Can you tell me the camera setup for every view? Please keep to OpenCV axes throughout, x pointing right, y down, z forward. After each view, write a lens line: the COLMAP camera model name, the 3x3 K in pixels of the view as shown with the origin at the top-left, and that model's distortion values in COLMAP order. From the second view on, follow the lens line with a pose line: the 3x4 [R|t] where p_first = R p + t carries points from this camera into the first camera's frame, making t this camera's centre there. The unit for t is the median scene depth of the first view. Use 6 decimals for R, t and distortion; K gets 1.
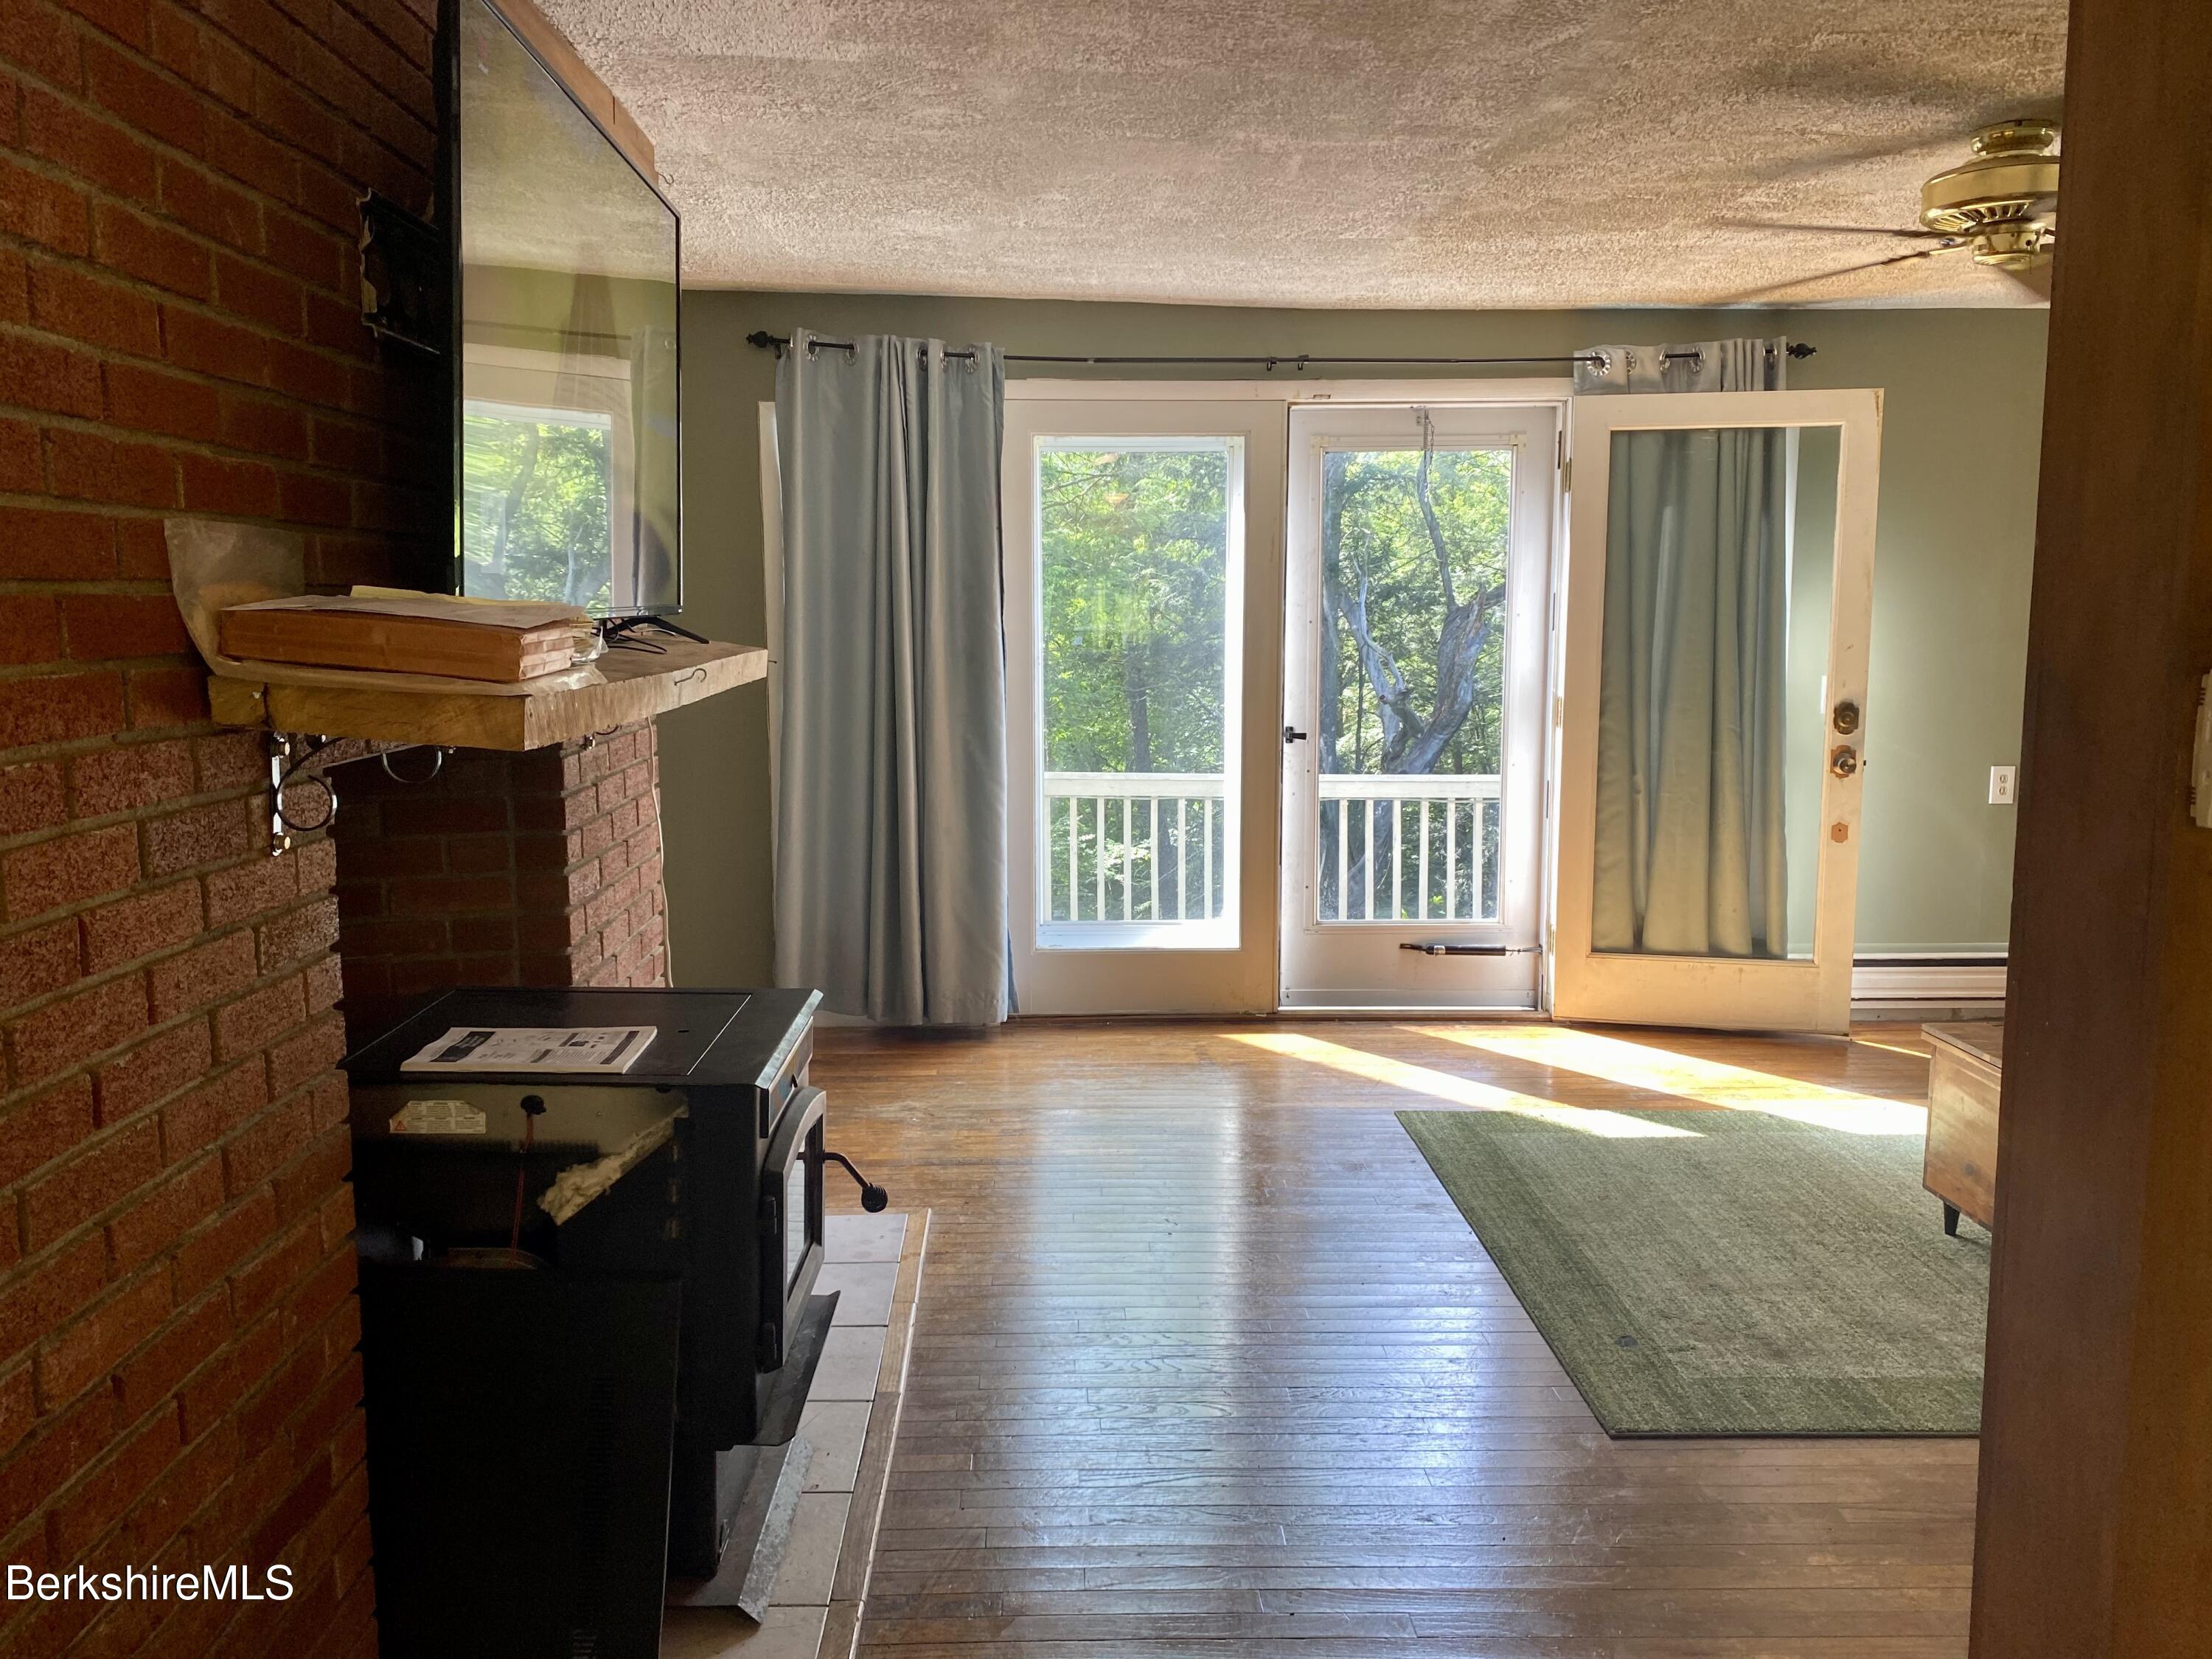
lens RADIAL K [[1682.4, 0, 1095.5], [0, 1682.4, 815.1], [0, 0, 1]] dist [0.013086, -0.004127]
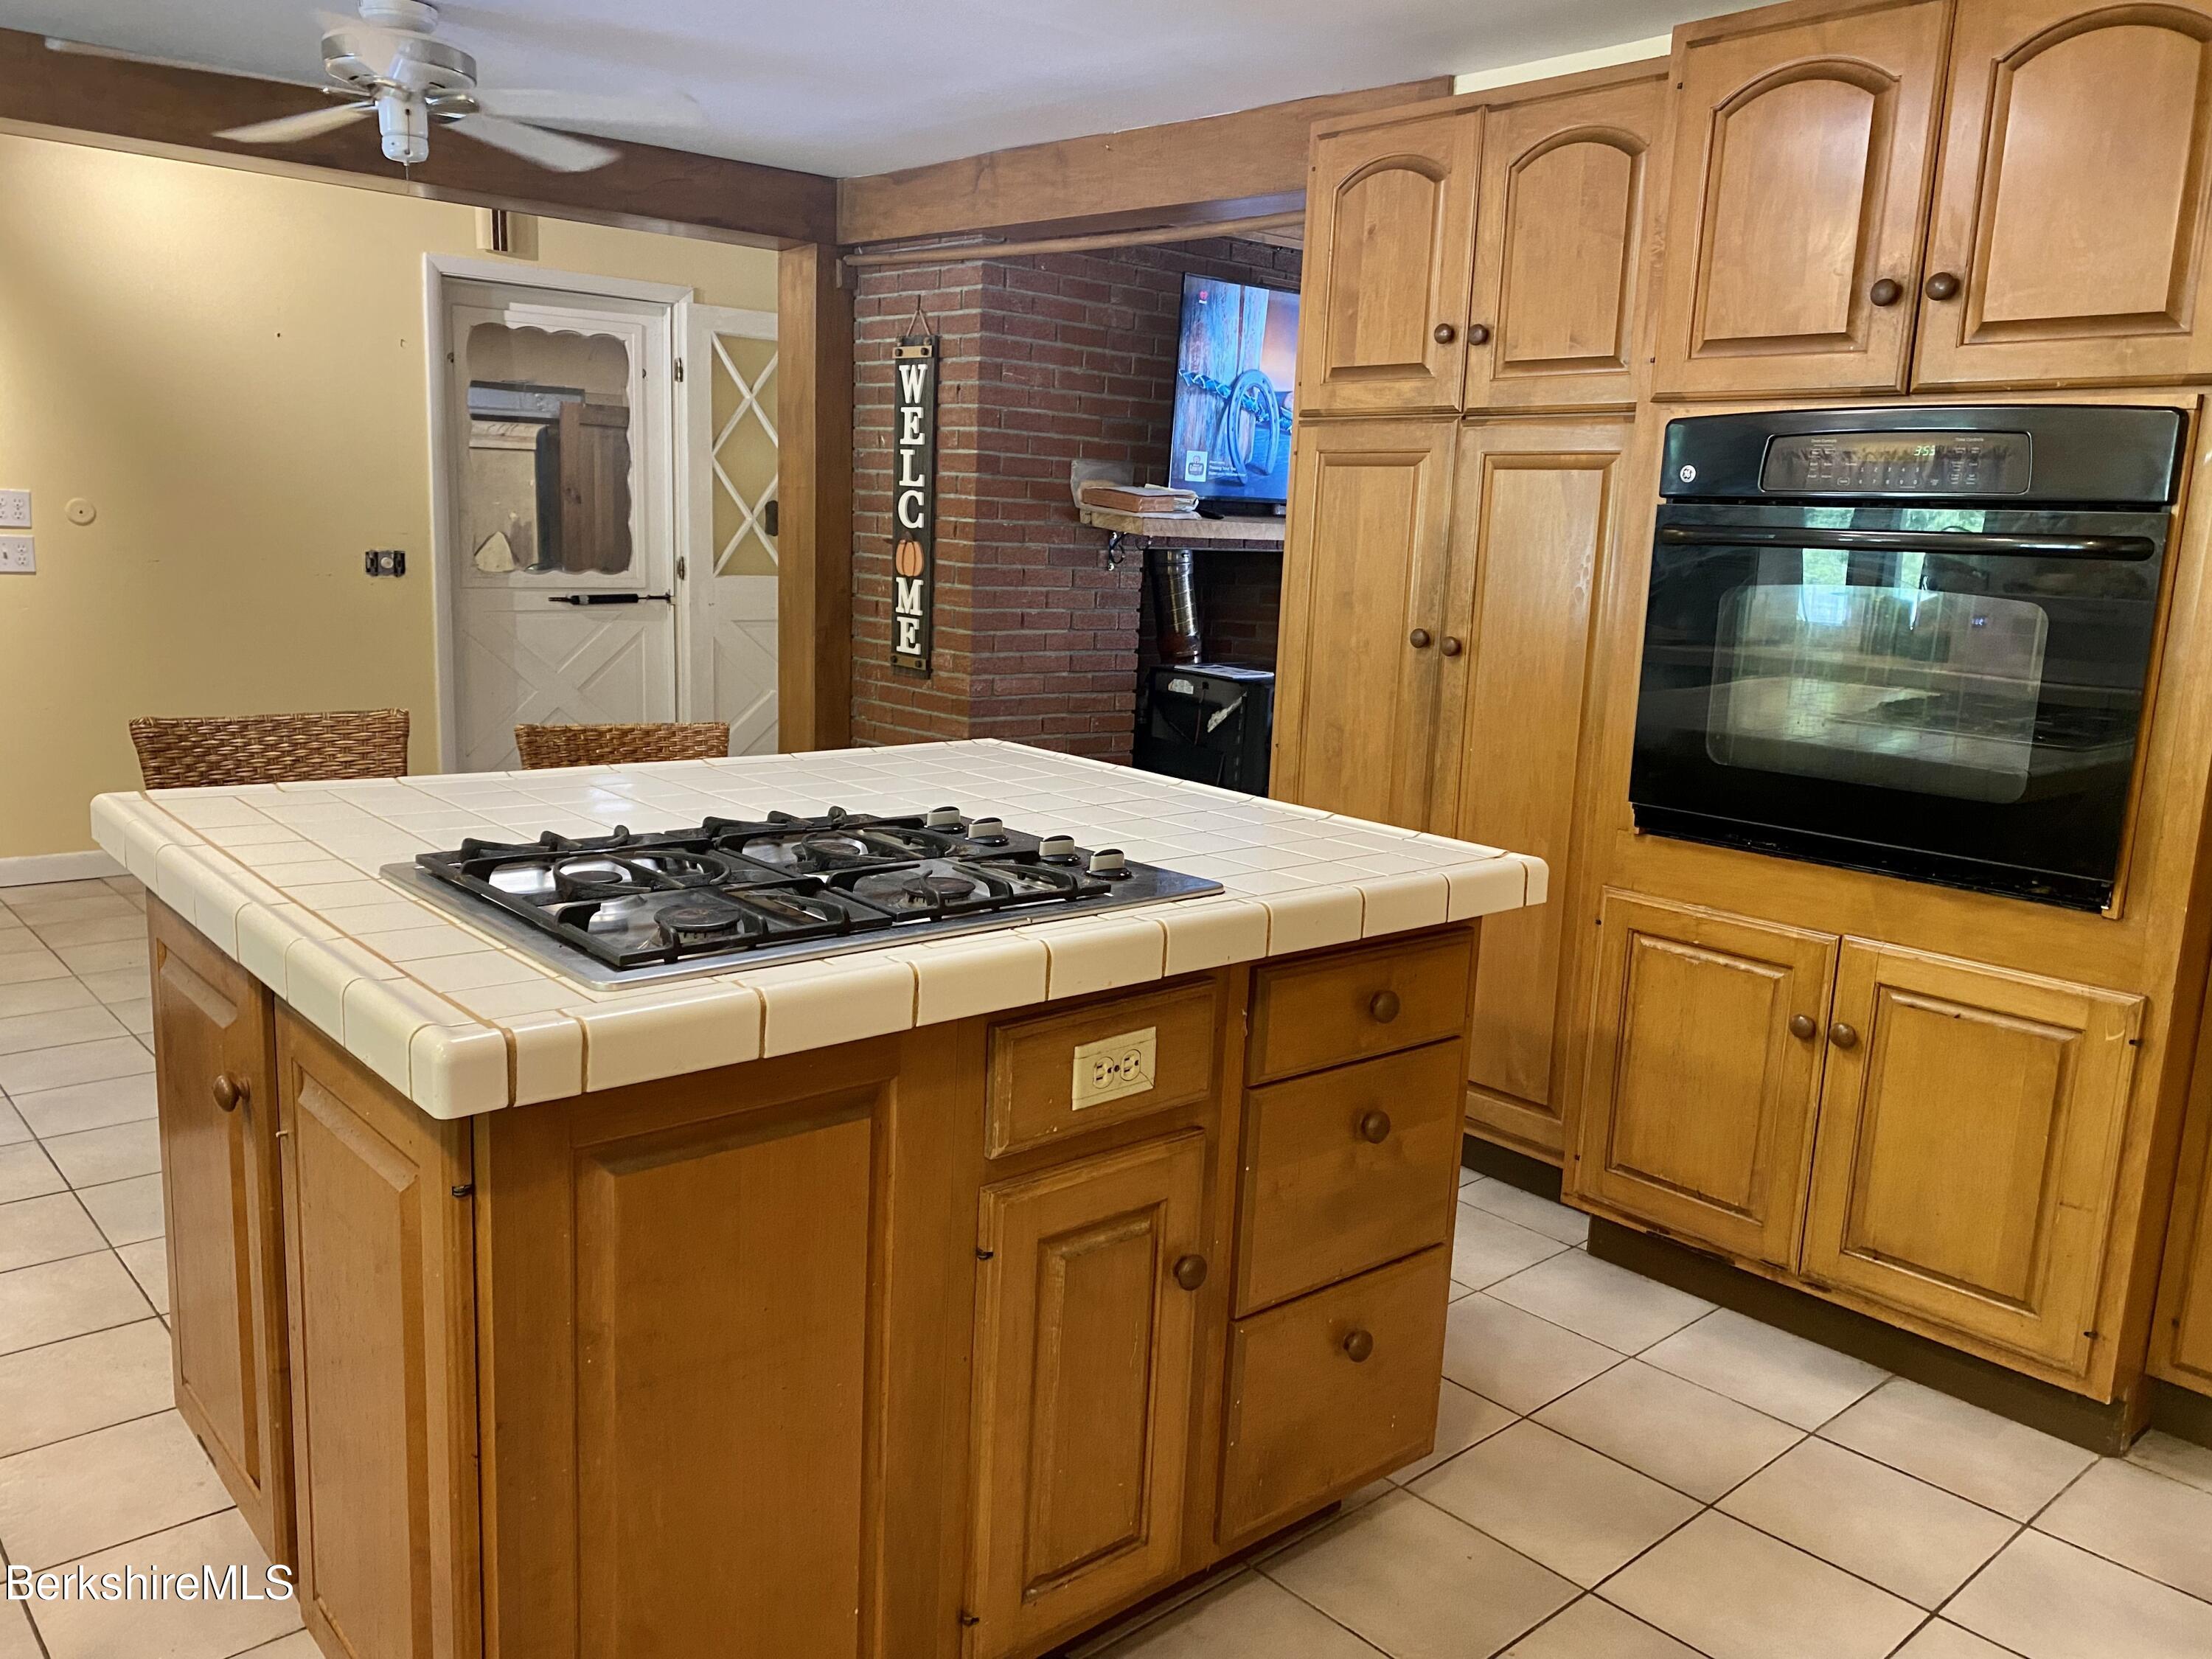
lens RADIAL K [[1682.4, 0, 1109.8], [0, 1682.4, 831.4], [0, 0, 1]] dist [0.013086, -0.004127]
pose [[0.643134, 0.155591, -0.749780, 1.821570], [-0.129437, 0.987139, 0.093820, 0.196846], [0.754735, 0.036710, 0.655002, -0.953474]]
